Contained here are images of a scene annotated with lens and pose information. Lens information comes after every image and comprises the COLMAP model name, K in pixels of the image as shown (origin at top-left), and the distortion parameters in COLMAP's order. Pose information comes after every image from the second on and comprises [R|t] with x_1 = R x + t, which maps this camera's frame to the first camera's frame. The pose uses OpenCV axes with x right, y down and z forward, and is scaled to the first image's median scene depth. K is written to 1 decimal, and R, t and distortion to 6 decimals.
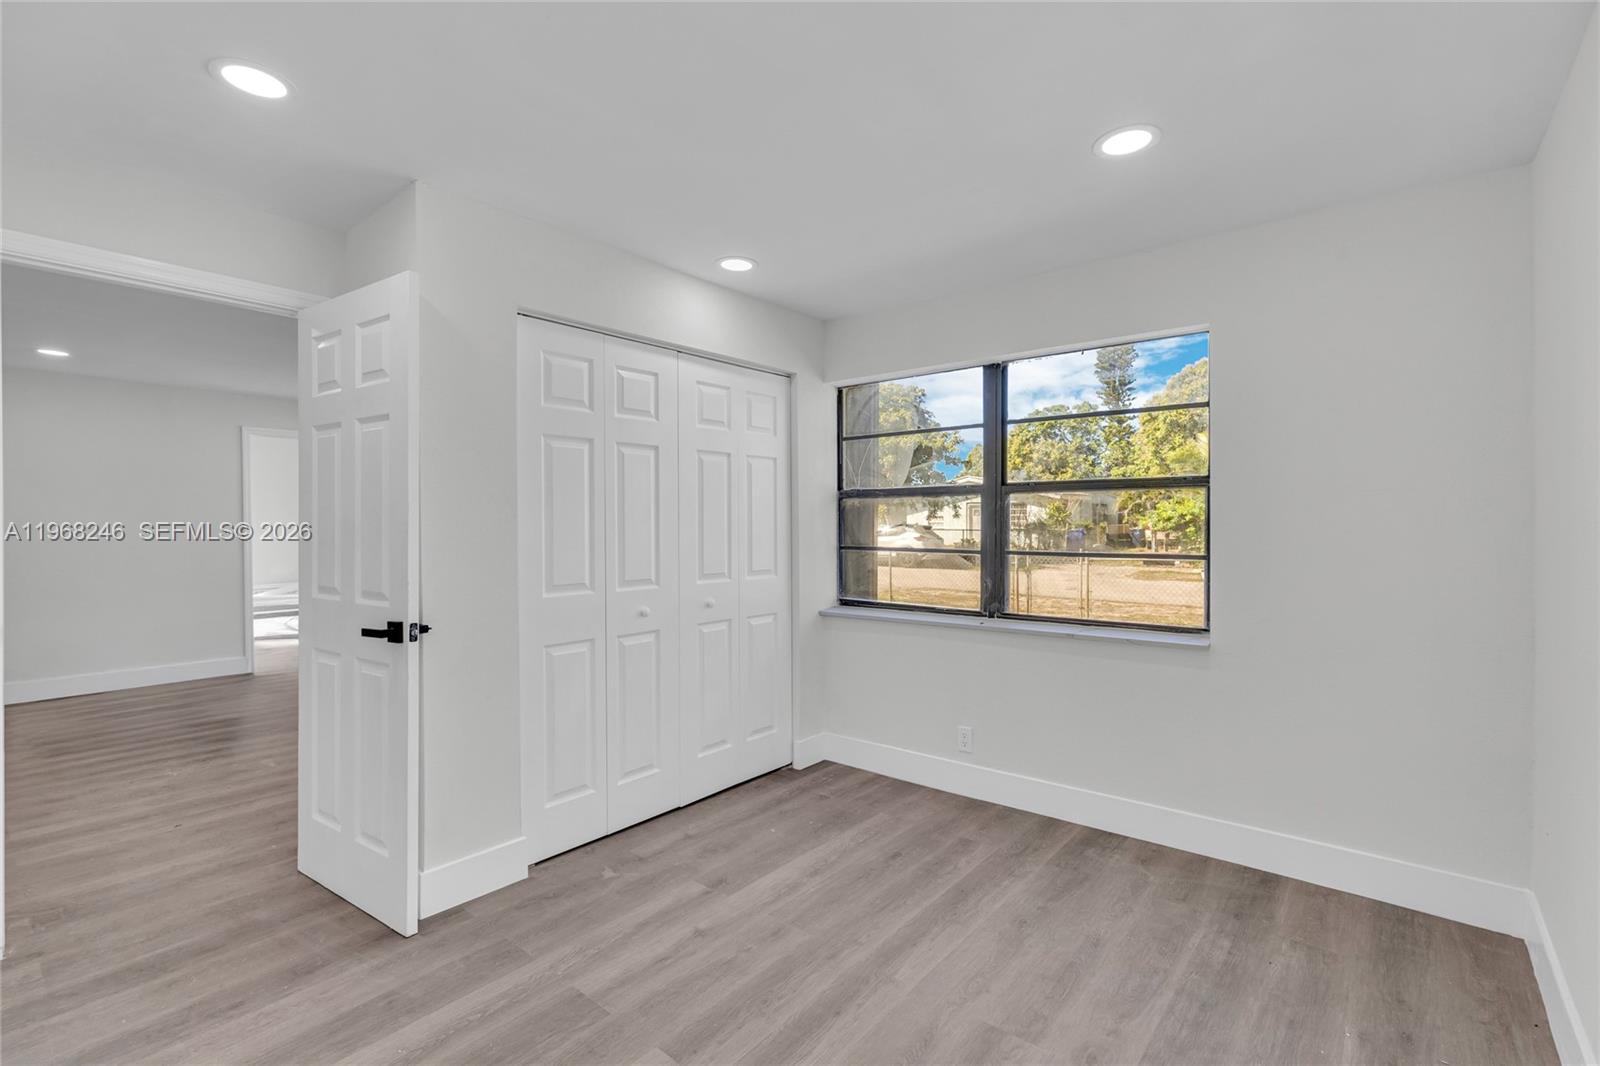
lens RADIAL K [[725.8, 0, 801.1], [0, 725.8, 528.7], [0, 0, 1]] dist [0.003693, -0.000648]
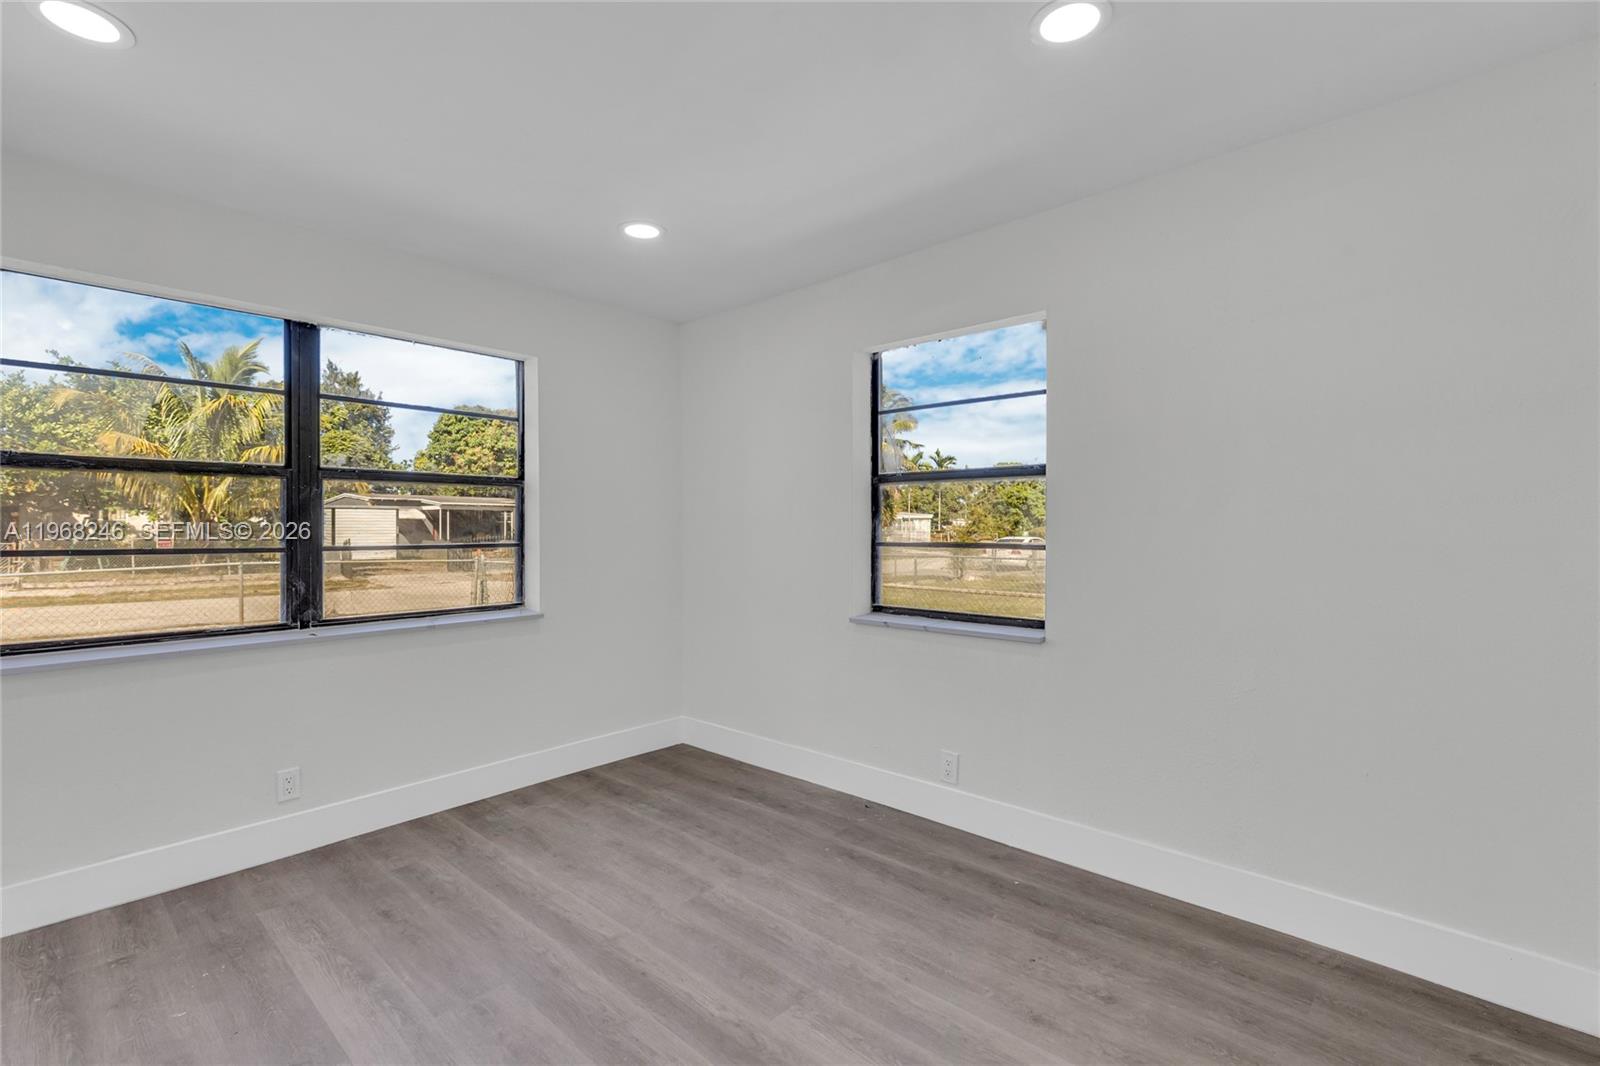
lens RADIAL K [[725.8, 0, 800.9], [0, 725.8, 530.1], [0, 0, 1]] dist [0.003693, -0.000648]
pose [[0.042634, 0.000751, 0.999090, -0.660945], [0.013471, 0.999908, -0.001327, 0.024026], [-0.999000, 0.013515, 0.042620, 0.486637]]
